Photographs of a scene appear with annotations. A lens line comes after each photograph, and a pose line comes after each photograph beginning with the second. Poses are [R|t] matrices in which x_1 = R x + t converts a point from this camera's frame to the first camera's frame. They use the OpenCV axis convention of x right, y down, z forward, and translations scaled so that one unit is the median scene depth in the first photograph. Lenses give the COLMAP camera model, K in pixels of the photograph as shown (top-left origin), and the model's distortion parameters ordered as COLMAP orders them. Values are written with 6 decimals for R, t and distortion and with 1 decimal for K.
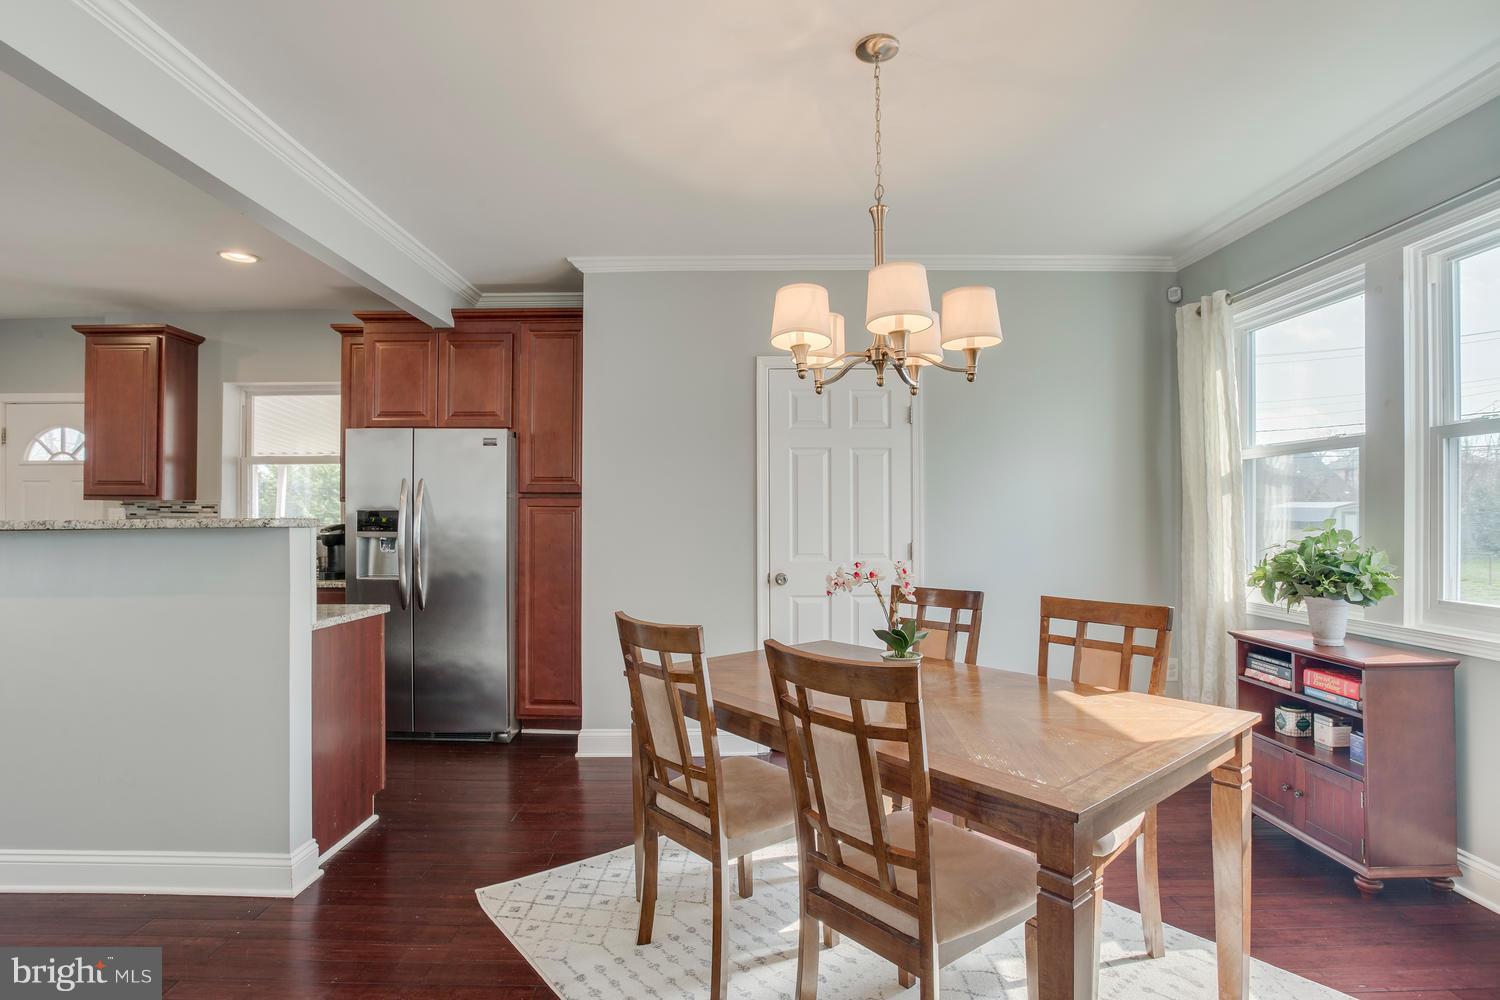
lens RADIAL K [[746.2, 0, 727.1], [0, 746.2, 509.4], [0, 0, 1]] dist [-0.063424, 0.025259]
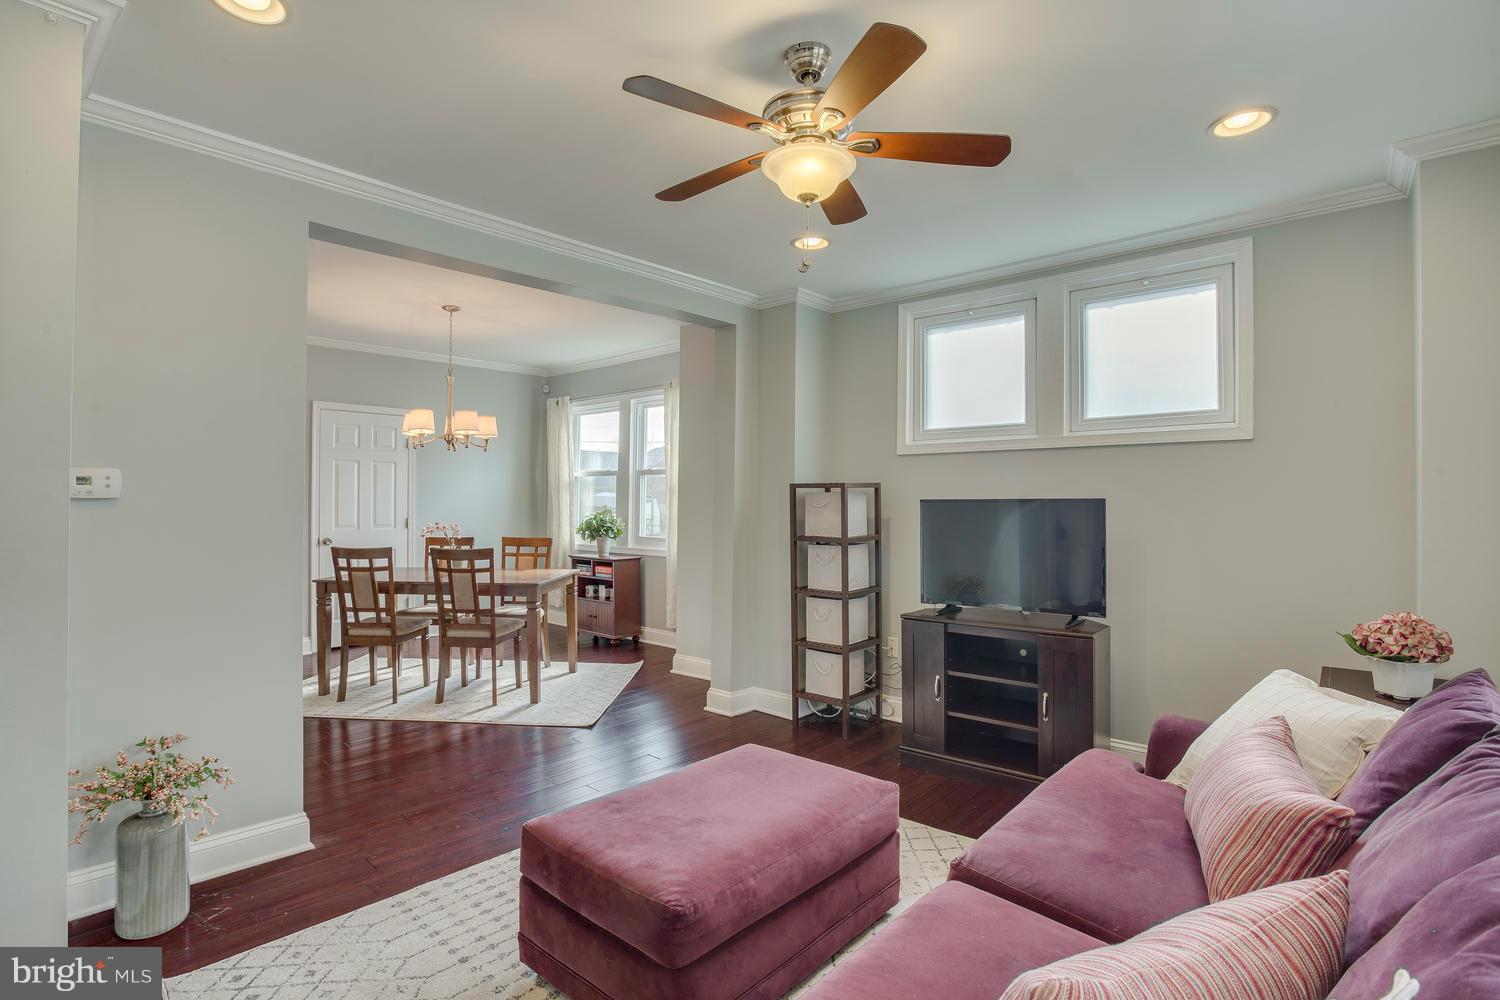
lens RADIAL K [[736.3, 0, 750.0], [0, 736.3, 500.0], [0, 0, 1]] dist [-0.061741, 0.021320]
pose [[0.655451, 0.008938, 0.755184, -0.728476], [-0.015261, 0.999883, 0.001411, -0.016237], [-0.755083, -0.012450, 0.655511, -1.009465]]
